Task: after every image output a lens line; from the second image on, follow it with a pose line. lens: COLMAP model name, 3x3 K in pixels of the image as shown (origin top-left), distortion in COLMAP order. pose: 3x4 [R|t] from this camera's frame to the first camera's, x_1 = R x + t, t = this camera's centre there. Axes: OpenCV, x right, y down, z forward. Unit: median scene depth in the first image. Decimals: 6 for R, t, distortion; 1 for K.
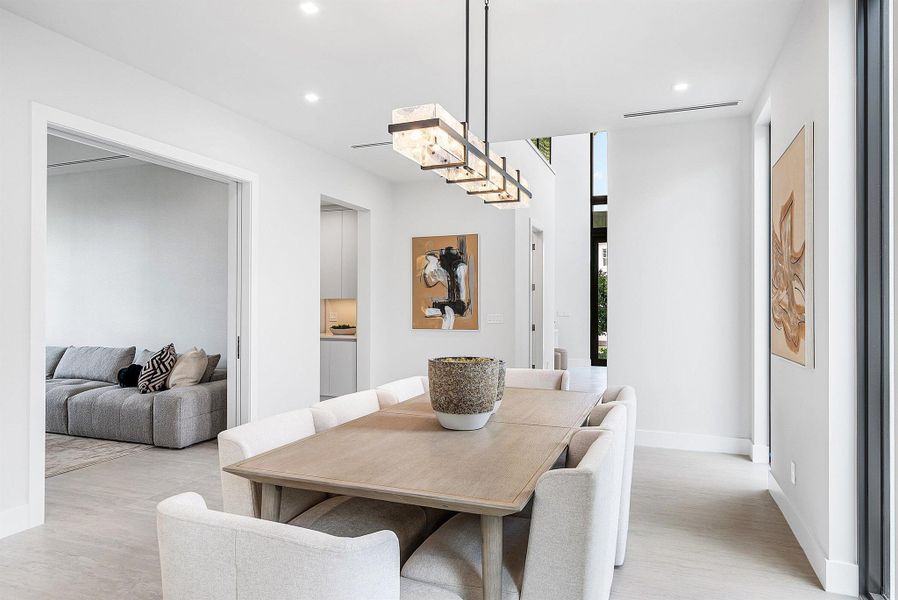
lens RADIAL K [[562.6, 0, 449.0], [0, 562.6, 300.0], [0, 0, 1]] dist [-0.001523, 0.003476]
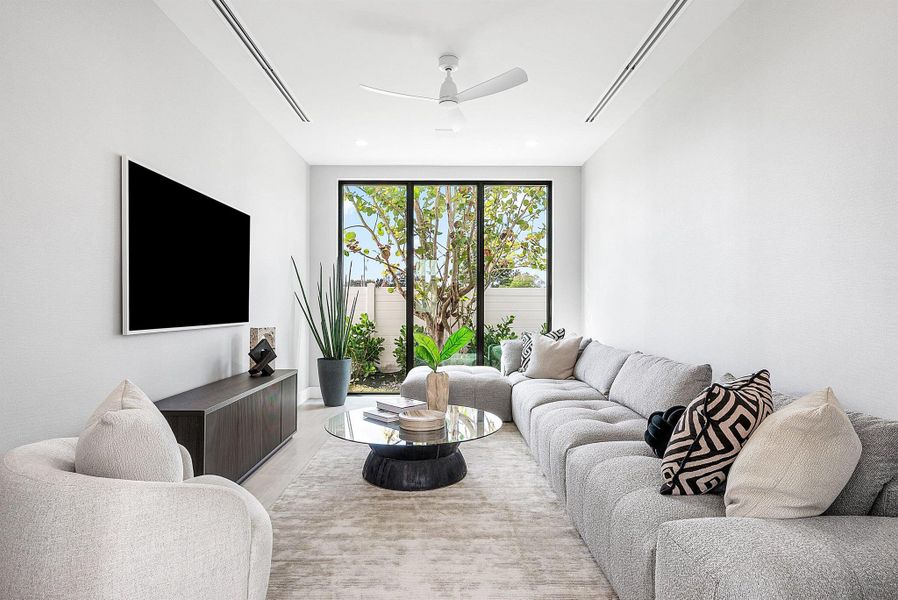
lens RADIAL K [[494.8, 0, 447.0], [0, 494.8, 305.9], [0, 0, 1]] dist [0.000174, 0.000323]
pose [[0.366858, -0.003383, -0.930271, -0.272731], [0.010090, 0.999949, 0.000343, 0.032961], [0.930222, -0.009512, 0.366873, 0.721182]]
